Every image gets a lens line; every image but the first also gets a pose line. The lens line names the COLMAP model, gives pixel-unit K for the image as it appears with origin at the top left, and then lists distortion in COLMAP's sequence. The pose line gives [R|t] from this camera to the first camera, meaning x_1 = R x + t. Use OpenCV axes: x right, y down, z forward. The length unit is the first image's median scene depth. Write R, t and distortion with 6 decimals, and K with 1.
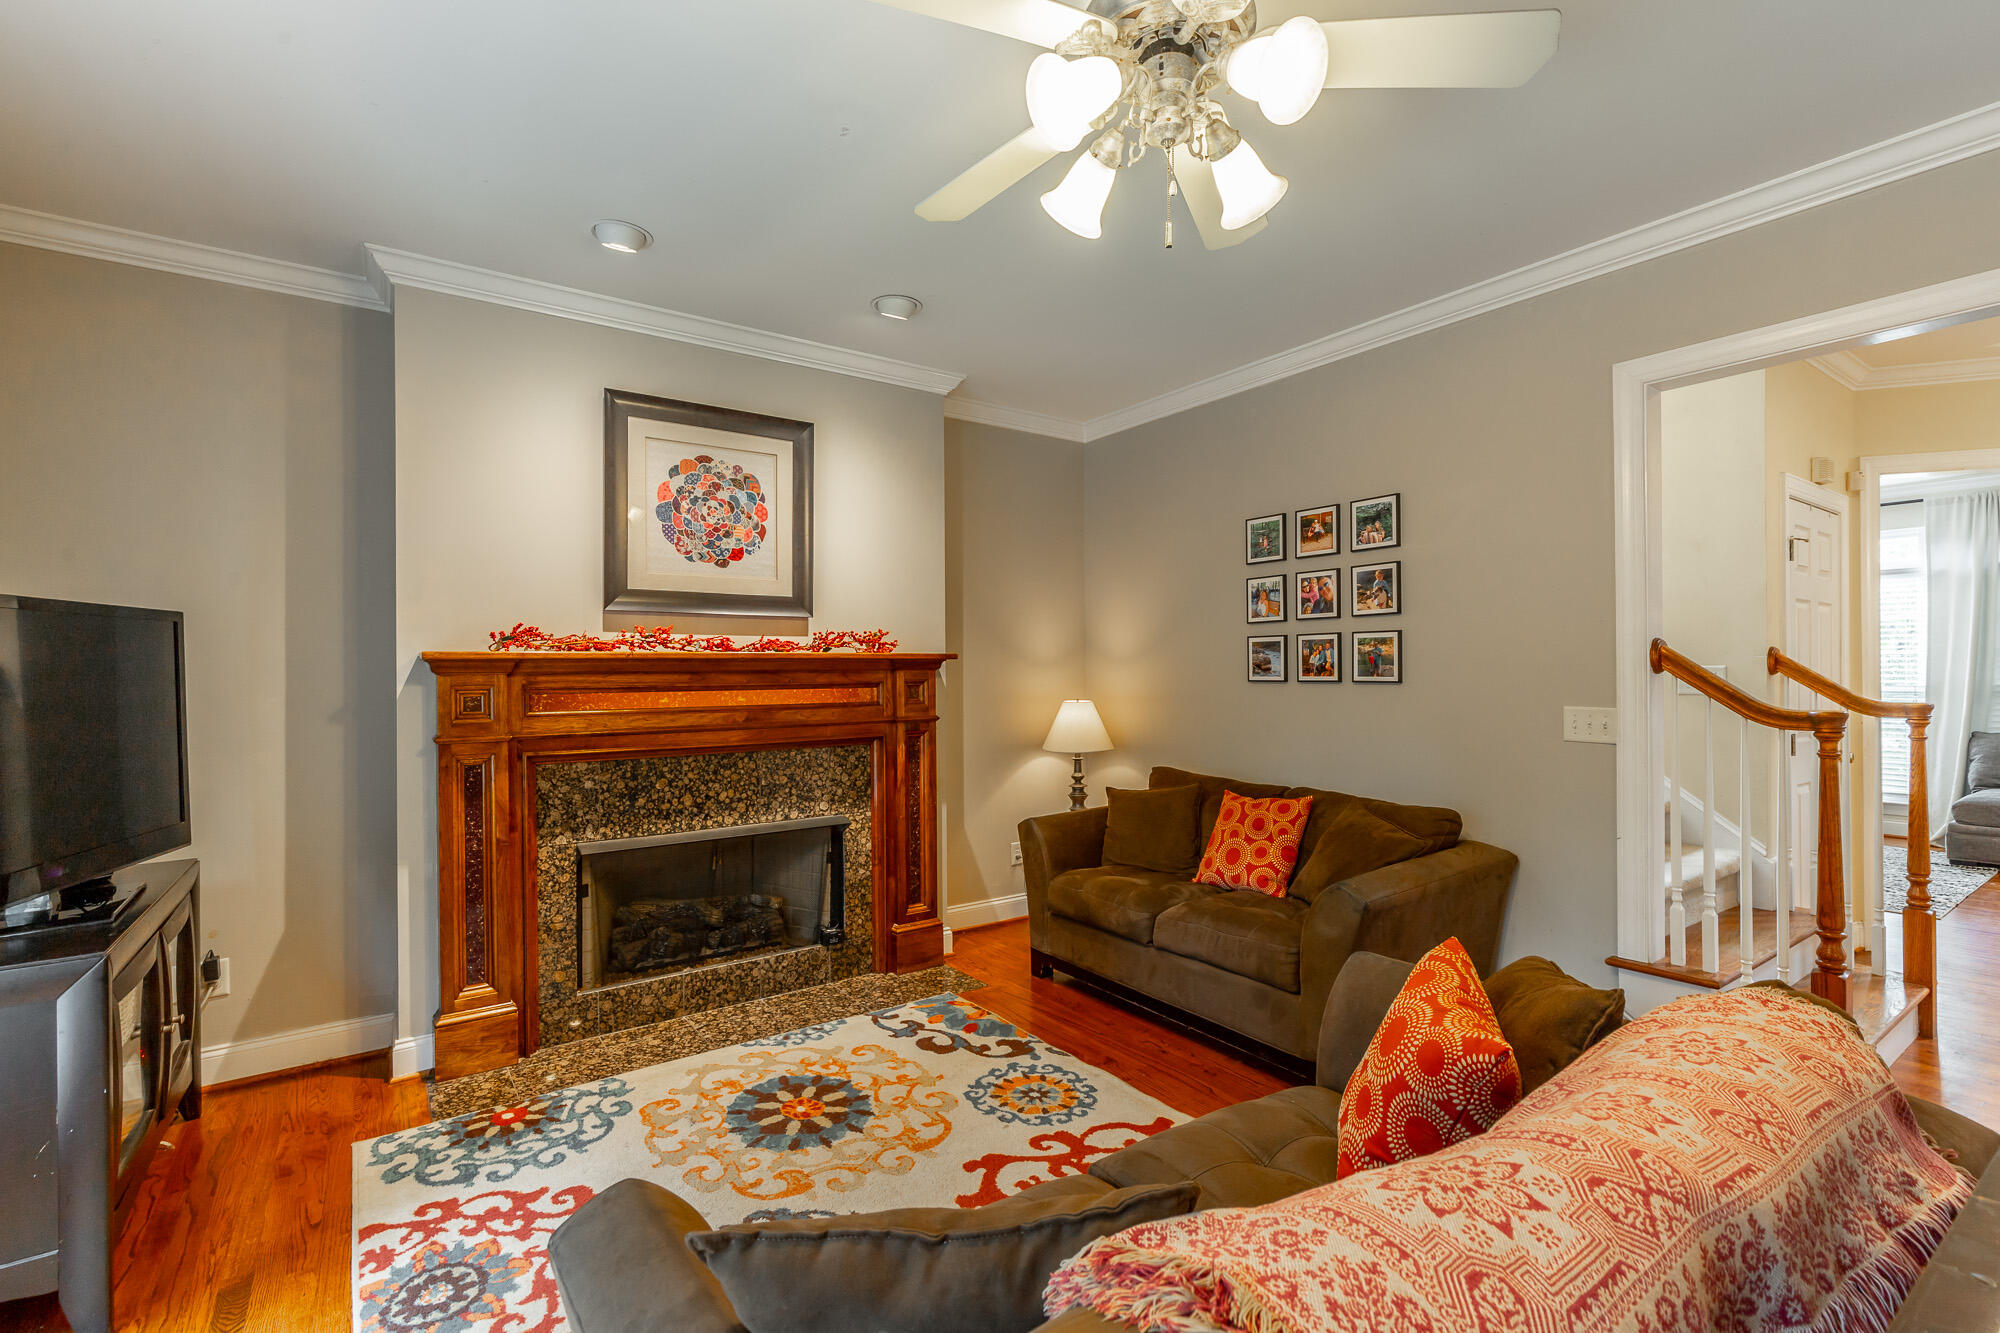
lens RADIAL K [[903.0, 0, 1017.9], [0, 903.0, 676.3], [0, 0, 1]] dist [0.009951, -0.000212]
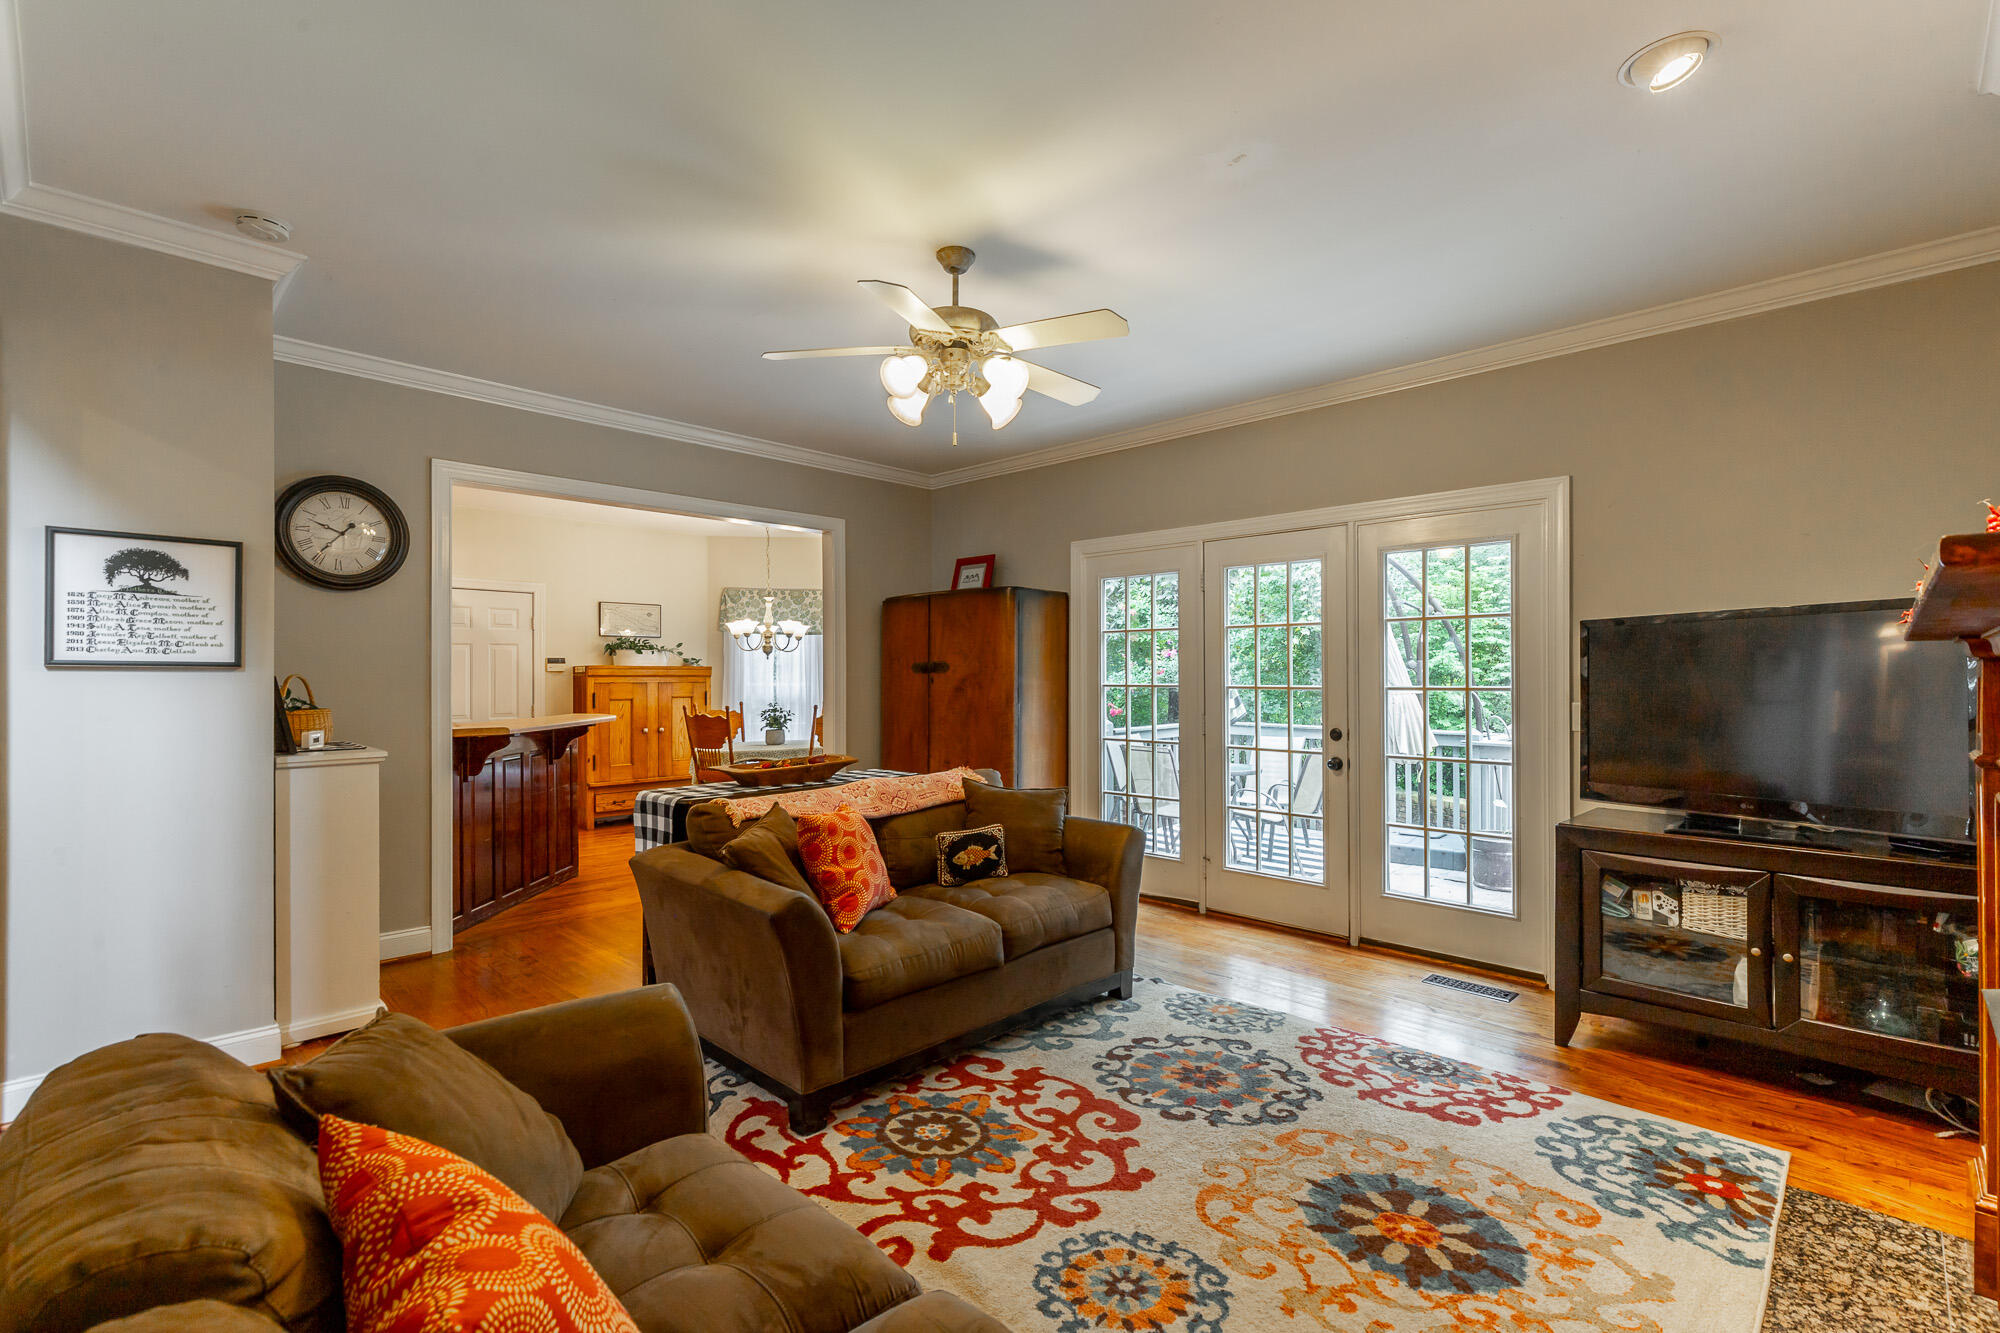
lens RADIAL K [[903.0, 0, 1017.9], [0, 903.0, 676.3], [0, 0, 1]] dist [0.009951, -0.000212]
pose [[-0.984601, 0.008075, -0.174628, 0.171821], [0.006699, 0.999942, 0.008464, -0.001089], [0.174686, 0.007164, -0.984598, 1.331921]]
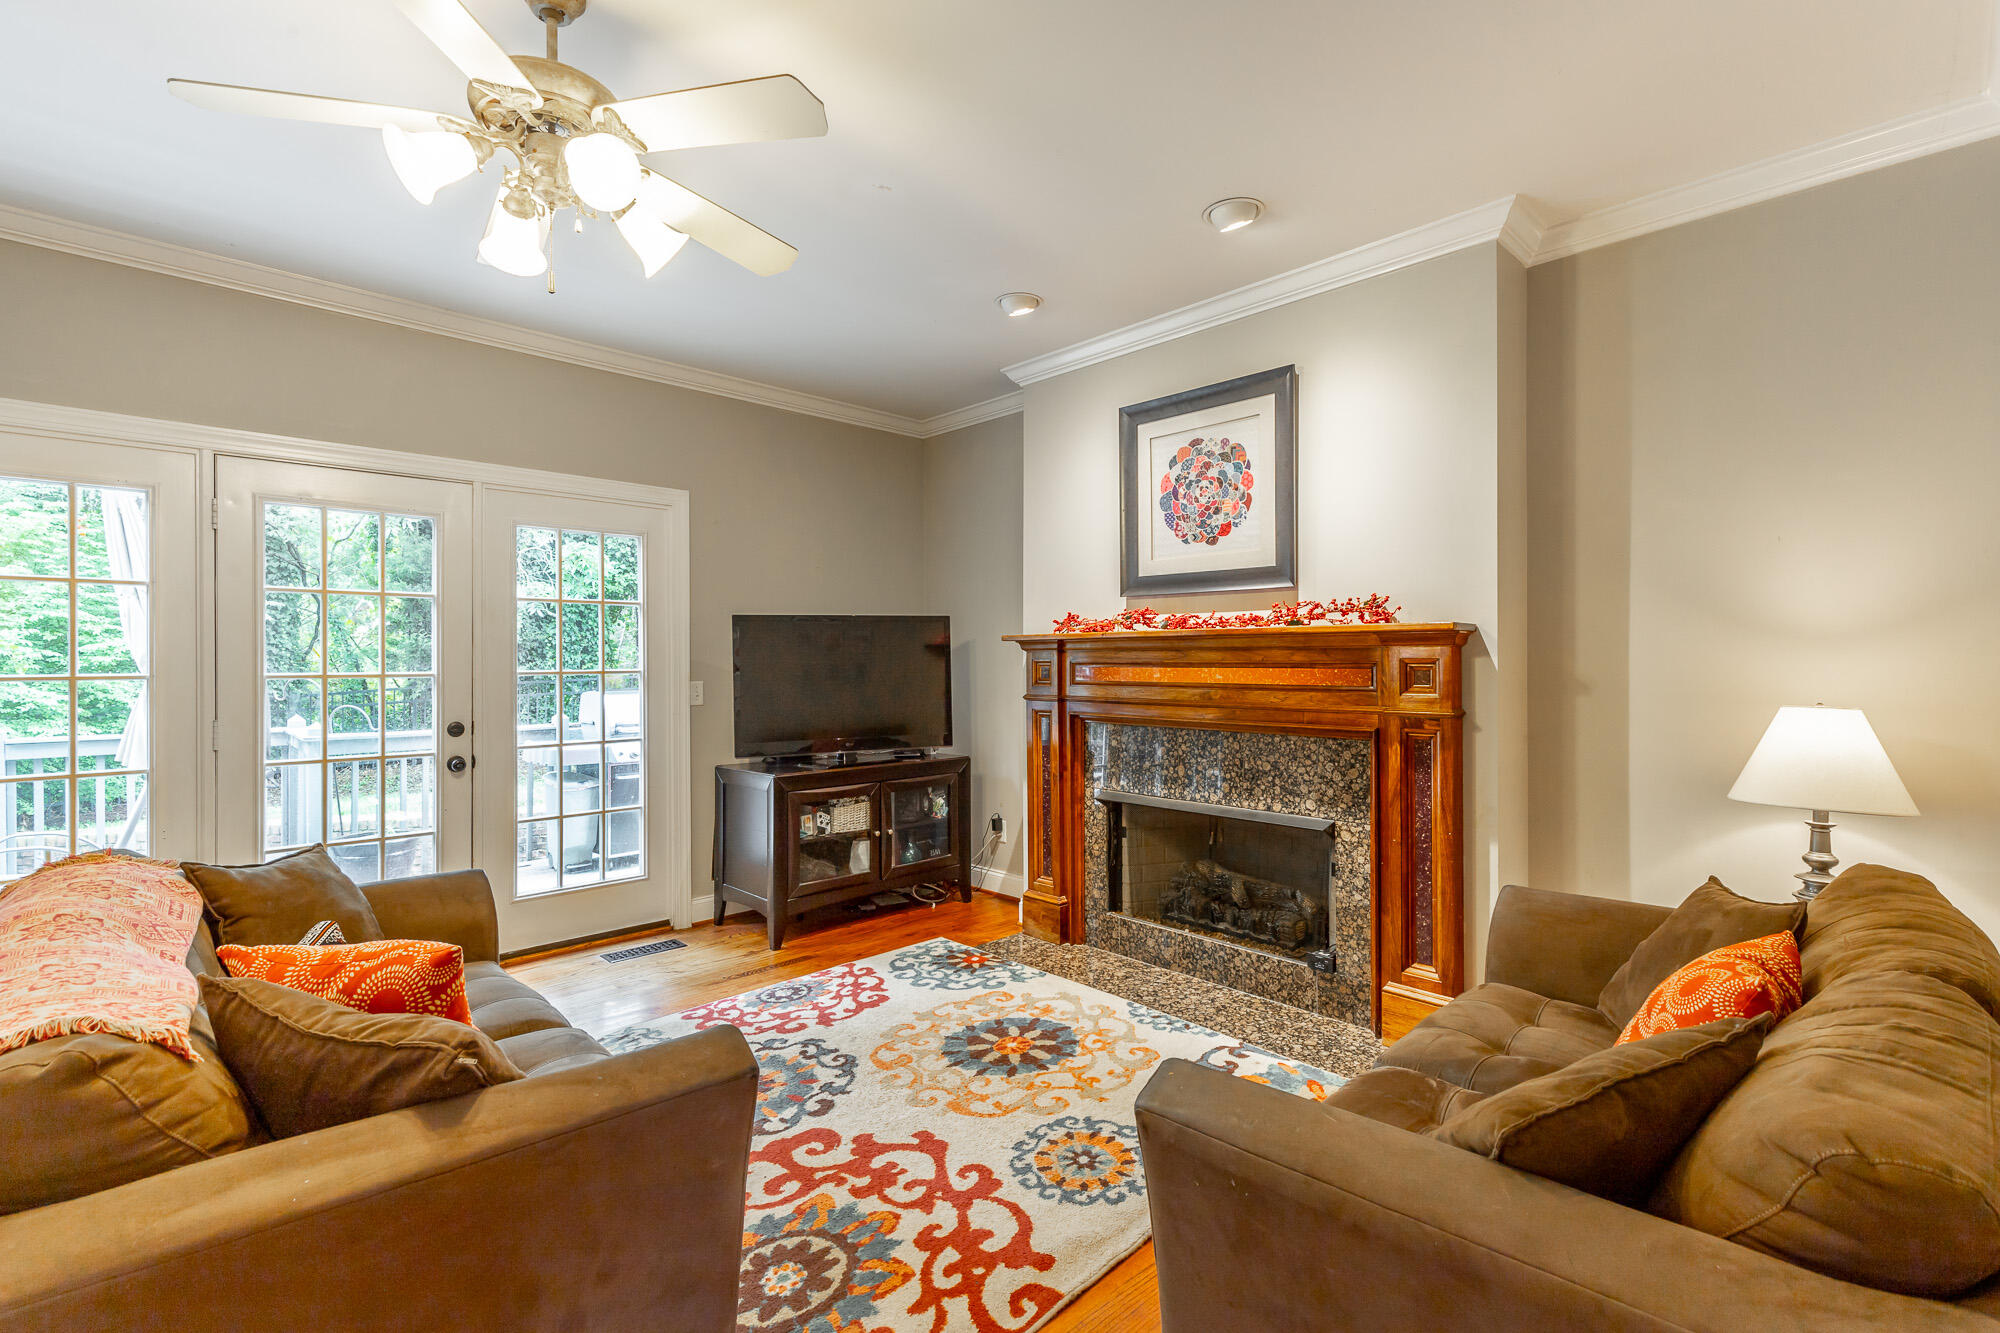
lens RADIAL K [[907.3, 0, 1000.0], [0, 907.3, 666.5], [0, 0, 1]] dist [0.010164, -0.000199]
pose [[0.134029, 0.016112, -0.990846, 0.664107], [-0.004955, 0.999866, 0.015588, -0.000208], [0.990965, 0.002821, 0.134091, 0.654628]]
